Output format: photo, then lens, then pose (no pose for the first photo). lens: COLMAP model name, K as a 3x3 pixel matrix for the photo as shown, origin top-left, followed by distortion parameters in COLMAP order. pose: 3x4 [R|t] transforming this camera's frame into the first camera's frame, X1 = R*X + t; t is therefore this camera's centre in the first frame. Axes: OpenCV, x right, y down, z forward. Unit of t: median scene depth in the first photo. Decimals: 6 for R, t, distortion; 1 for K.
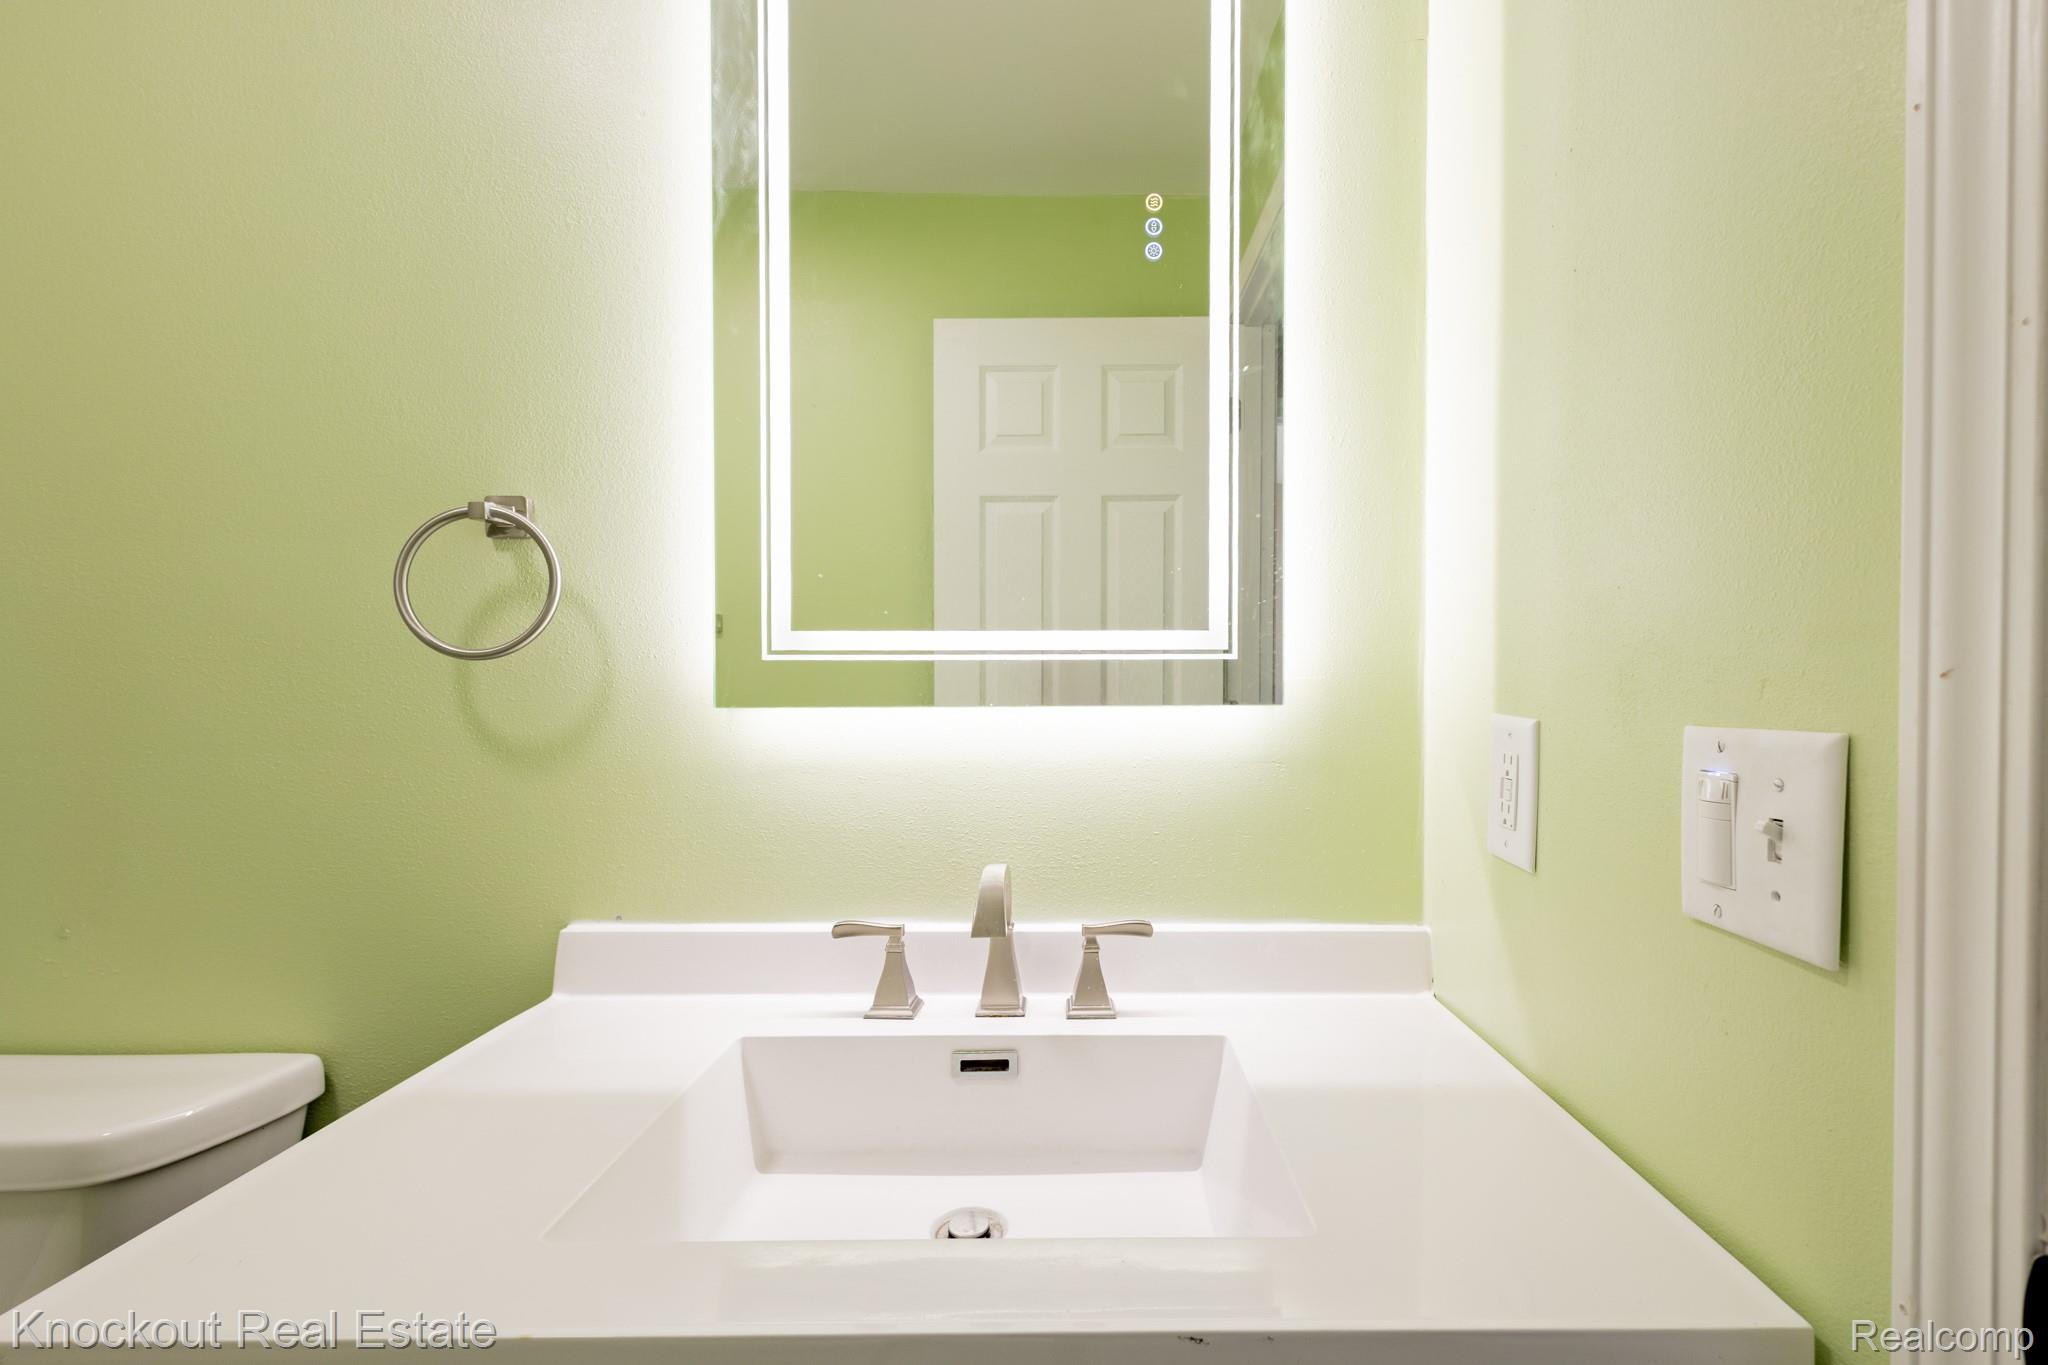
lens RADIAL K [[941.5, 0, 1015.6], [0, 941.5, 682.8], [0, 0, 1]] dist [0.023089, -0.014146]
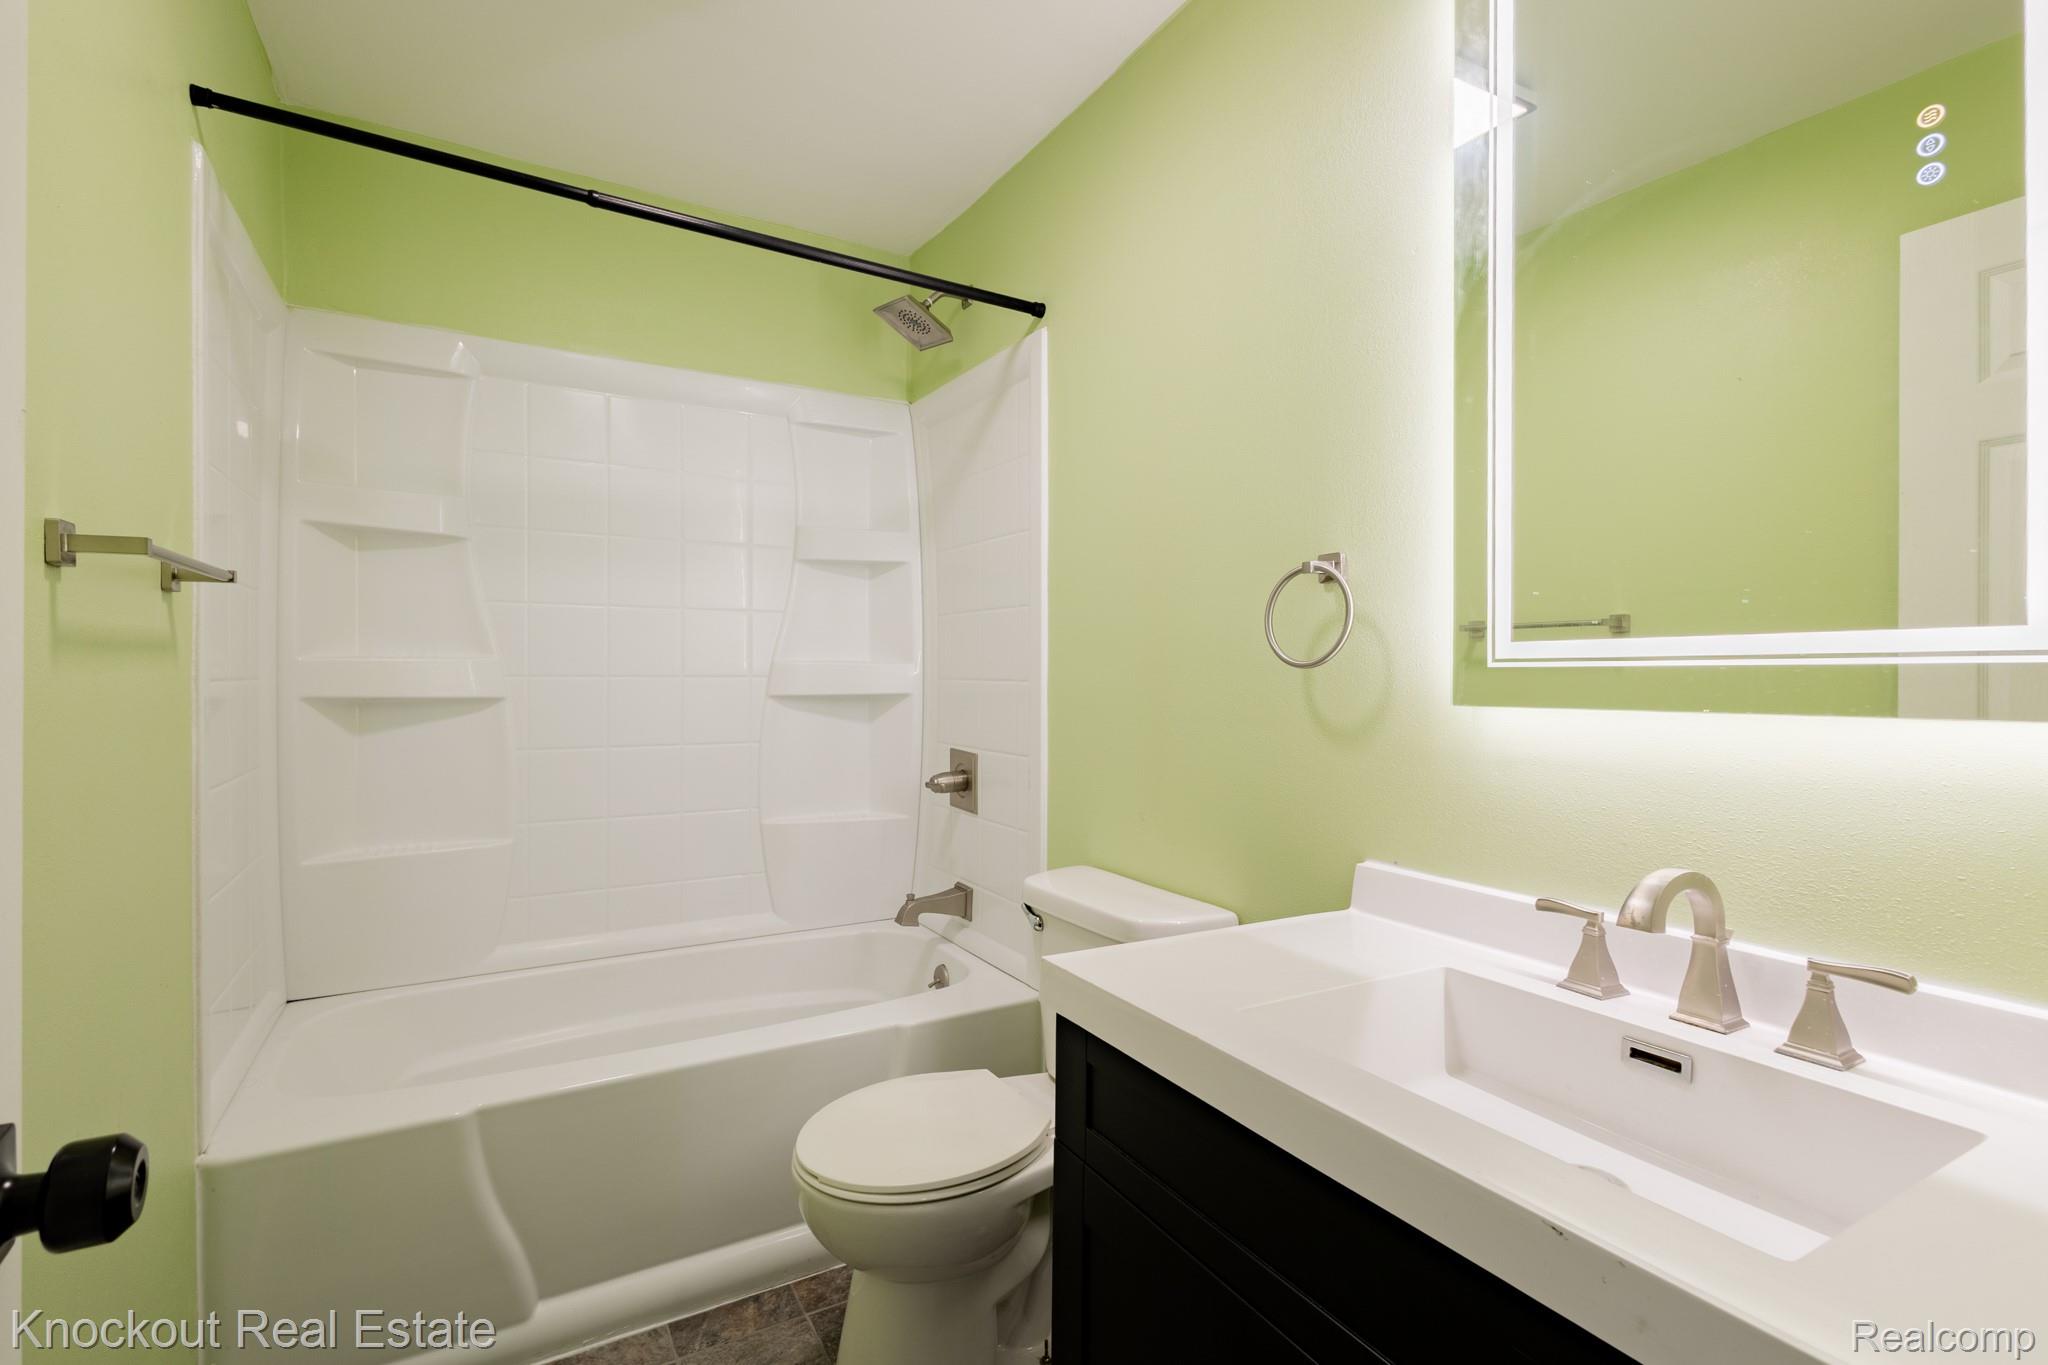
lens RADIAL K [[941.5, 0, 1015.6], [0, 941.5, 682.8], [0, 0, 1]] dist [0.023089, -0.014146]
pose [[0.477520, 0.009170, -0.878573, 0.504947], [-0.014578, 0.999891, 0.002513, 0.001882], [0.878500, 0.011608, 0.477601, -0.103417]]
